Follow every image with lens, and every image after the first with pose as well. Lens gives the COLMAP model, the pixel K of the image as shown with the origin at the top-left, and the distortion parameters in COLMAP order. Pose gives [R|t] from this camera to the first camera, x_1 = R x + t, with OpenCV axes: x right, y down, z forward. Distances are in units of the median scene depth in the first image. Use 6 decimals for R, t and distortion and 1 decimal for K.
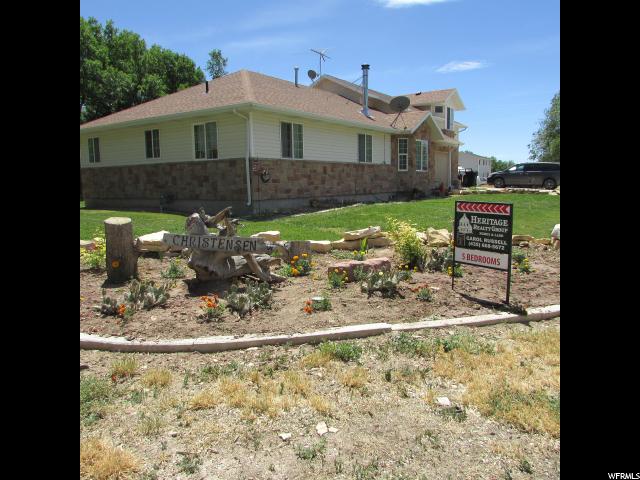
lens RADIAL K [[455.4, 0, 320.0], [0, 455.4, 240.0], [0, 0, 1]] dist [-0.026984, 0.002586]
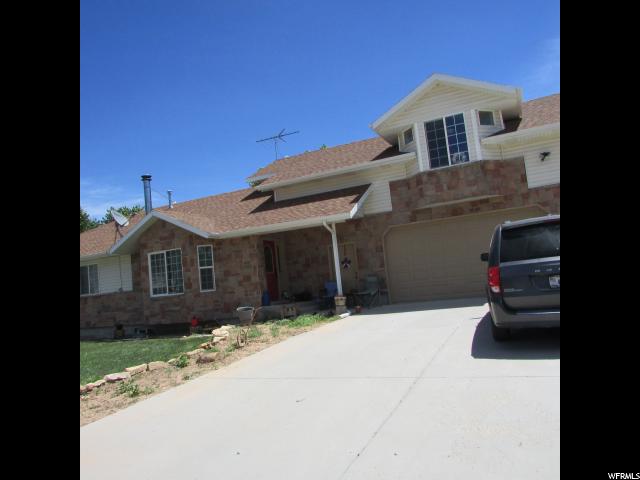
lens RADIAL K [[455.4, 0, 320.0], [0, 455.4, 240.0], [0, 0, 1]] dist [-0.026984, 0.002586]
pose [[0.169221, -0.084243, -0.981971, 1.233015], [-0.029893, 0.995443, -0.090550, -0.234437], [0.985125, 0.044677, 0.165932, 1.448109]]
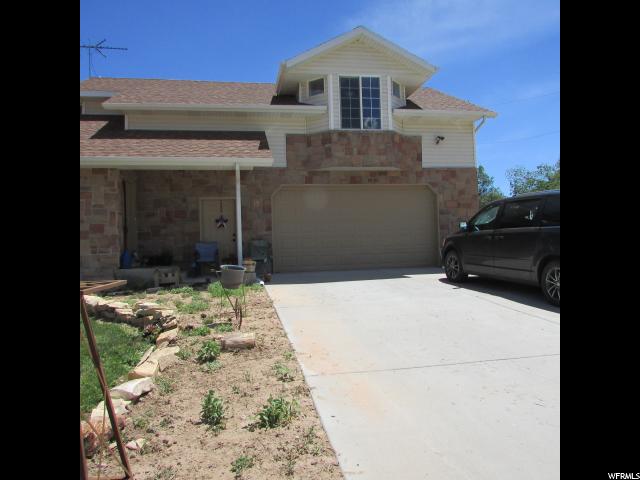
lens RADIAL K [[453.2, 0, 320.0], [0, 453.2, 240.0], [0, 0, 1]] dist [-0.028818, -0.000736]
pose [[0.707932, 0.002915, -0.706275, 0.984845], [-0.080830, 0.993756, -0.076918, -0.199400], [0.701640, 0.111541, 0.703747, 1.249498]]
